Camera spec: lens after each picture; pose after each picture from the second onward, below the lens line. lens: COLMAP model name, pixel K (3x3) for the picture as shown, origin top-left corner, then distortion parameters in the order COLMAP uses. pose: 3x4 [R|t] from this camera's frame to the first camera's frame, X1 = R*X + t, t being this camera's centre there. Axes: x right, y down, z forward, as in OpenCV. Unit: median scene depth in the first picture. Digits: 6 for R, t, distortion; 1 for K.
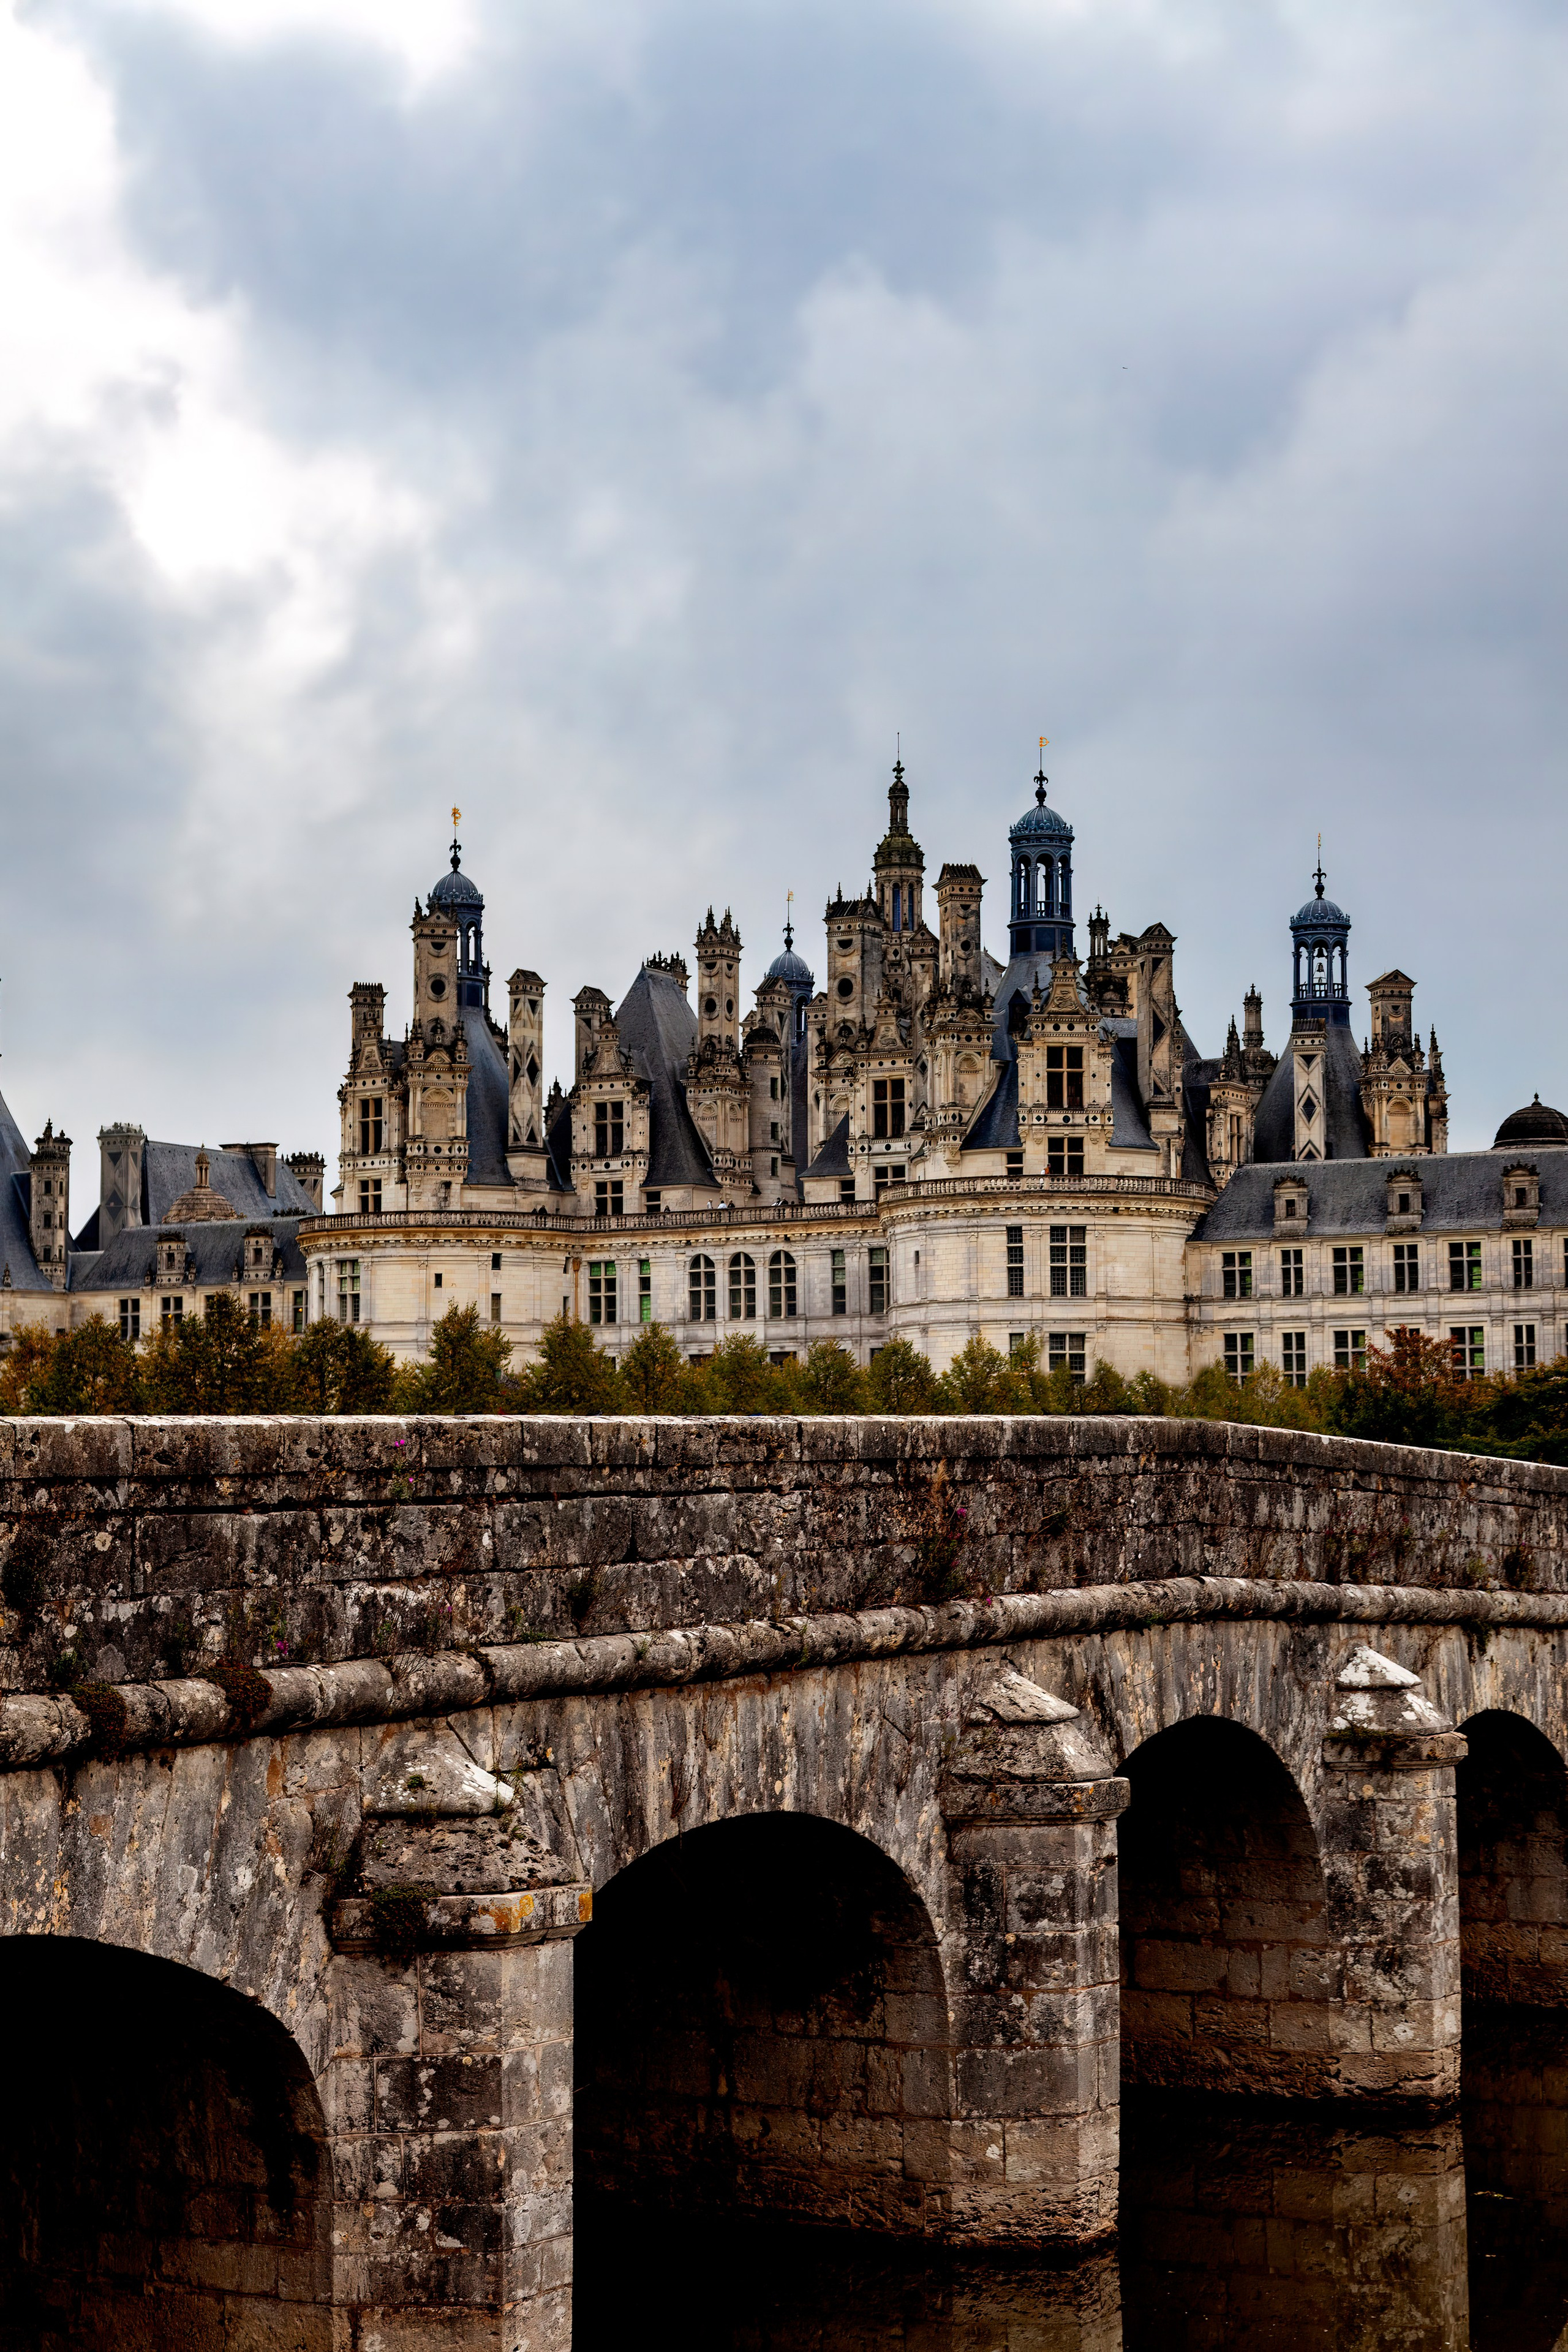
lens RADIAL K [[3978.8, 0, 617.3], [0, 3978.8, 1067.3], [0, 0, 1]] dist [-0.009129, 0.000000]
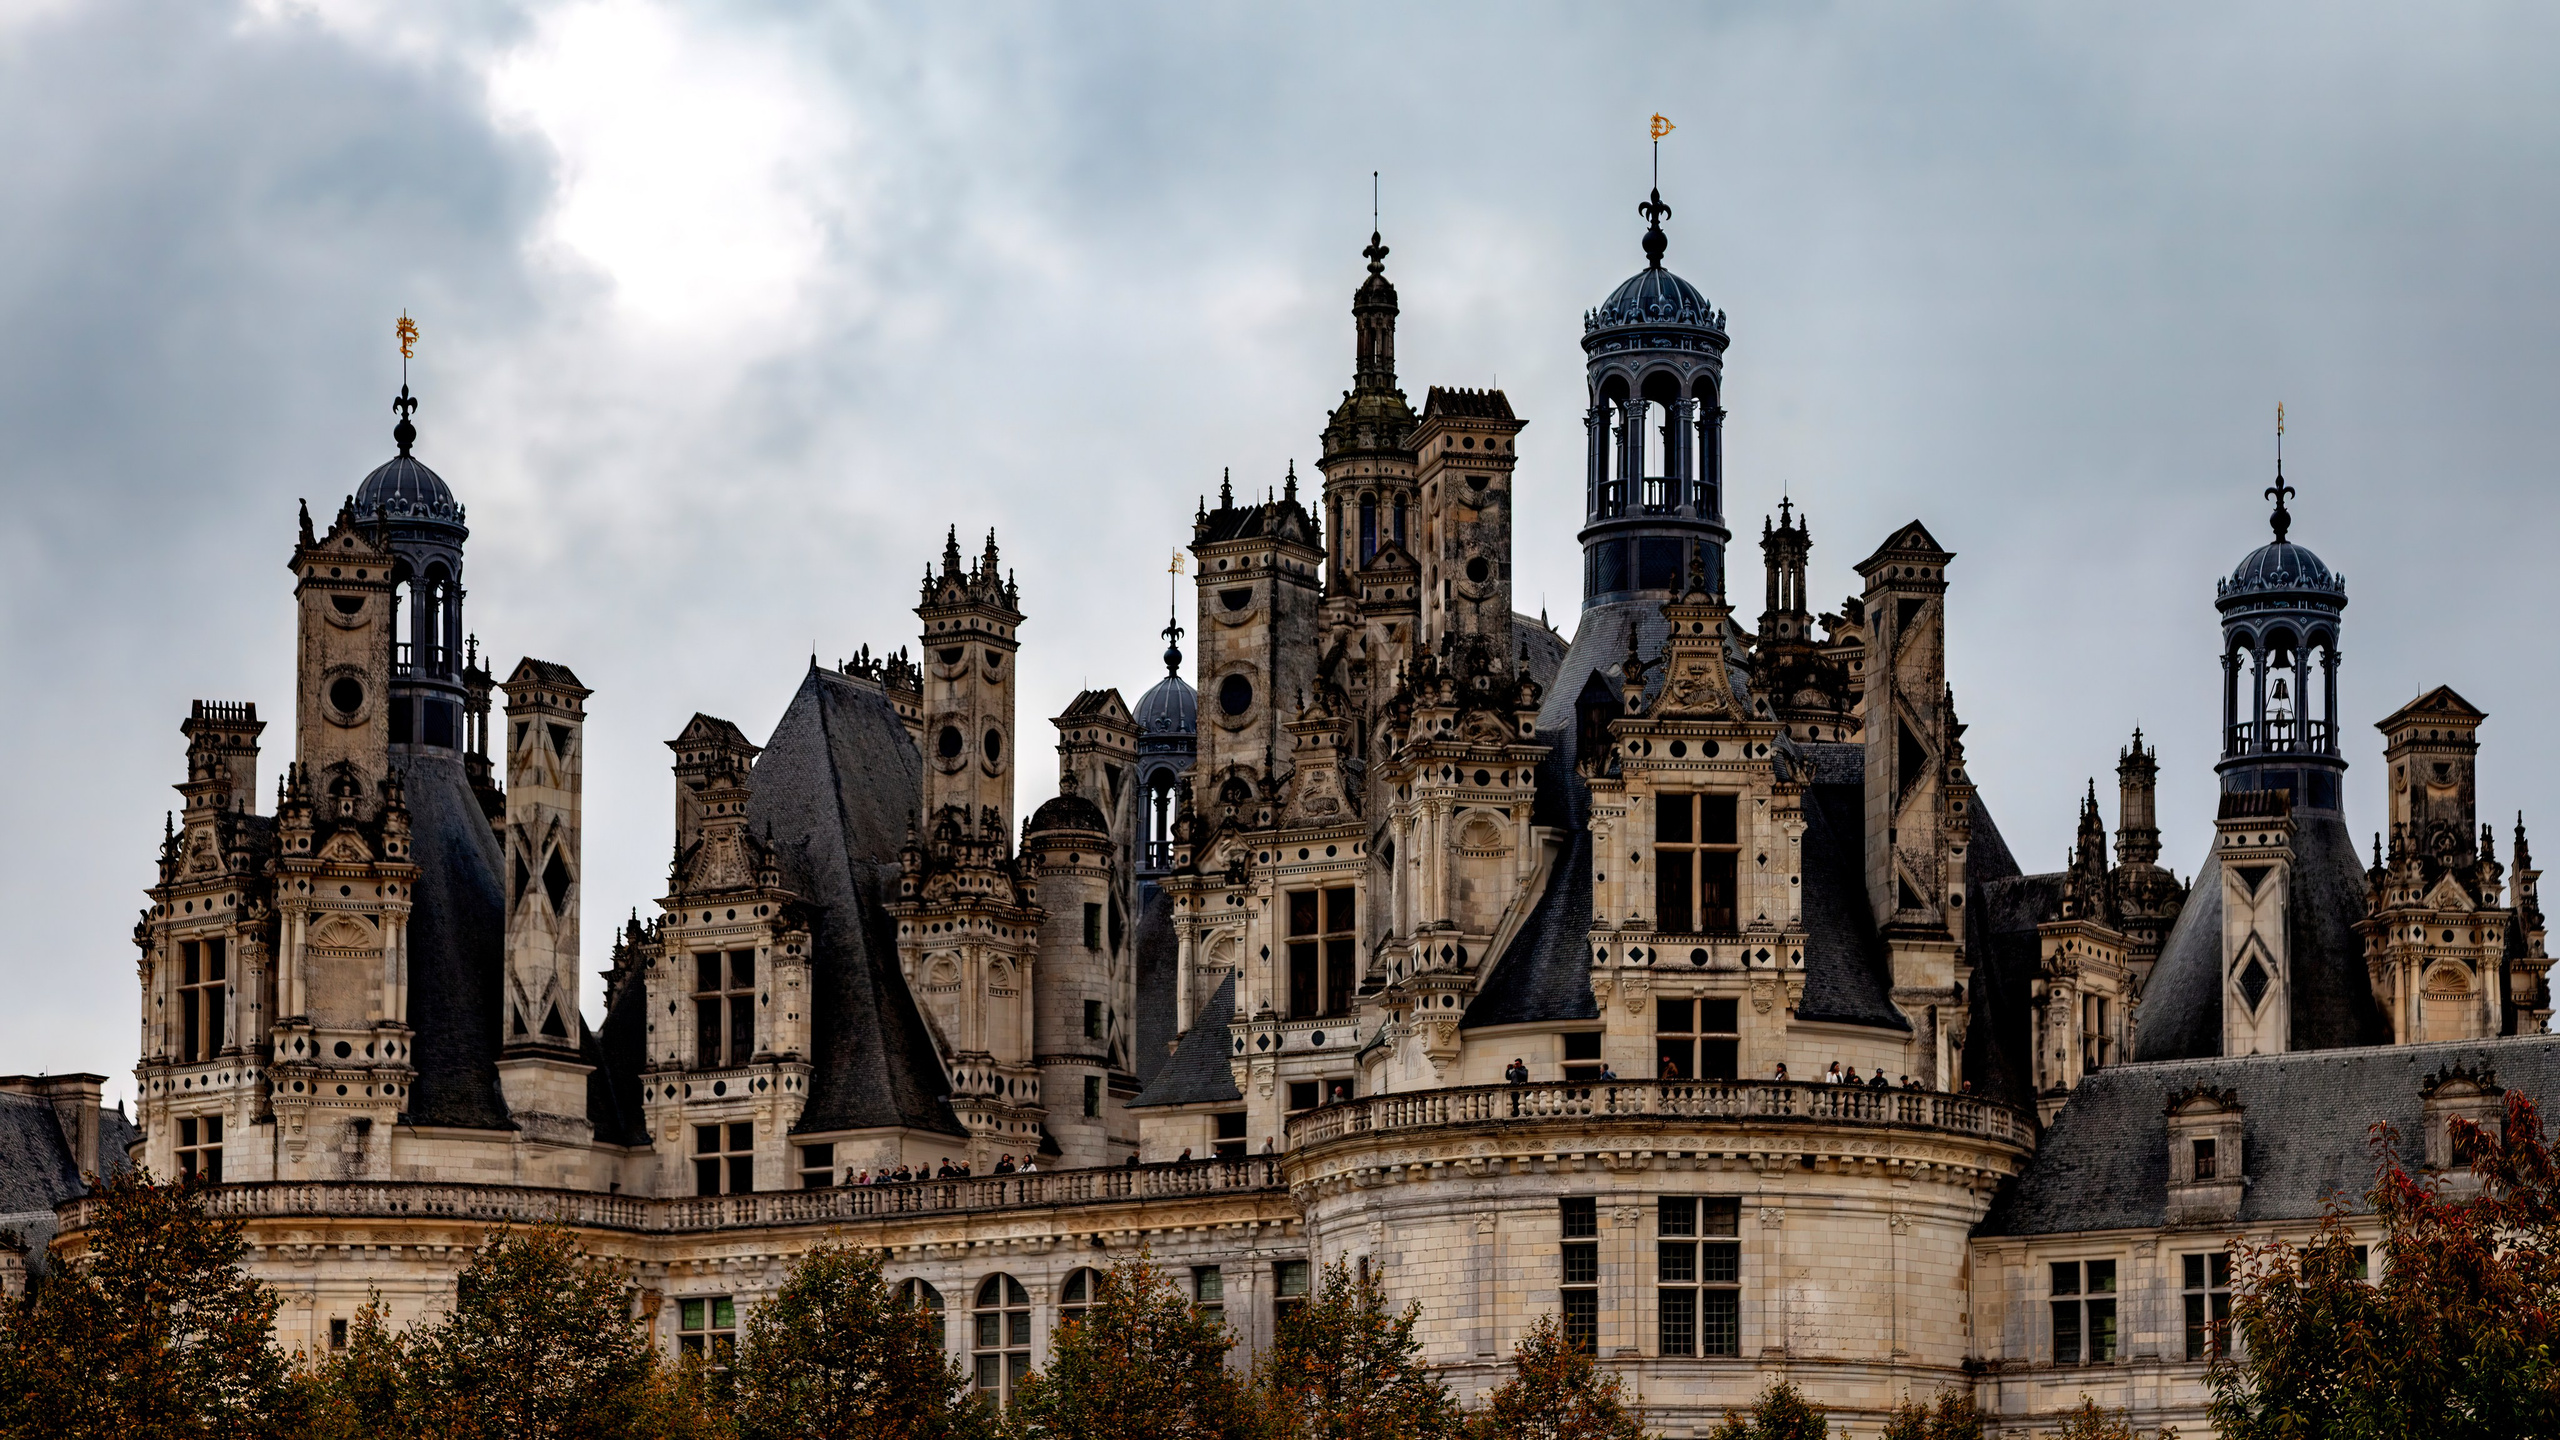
lens RADIAL K [[6607.5, 0, 1144.4], [0, 6607.5, 1286.3], [0, 0, 1]] dist [-0.033270, 0.000000]
pose [[0.999993, 0.003013, 0.002378, 0.045409], [-0.003074, 0.999648, 0.026366, 0.027762], [-0.002298, -0.026373, 0.999650, 0.243553]]
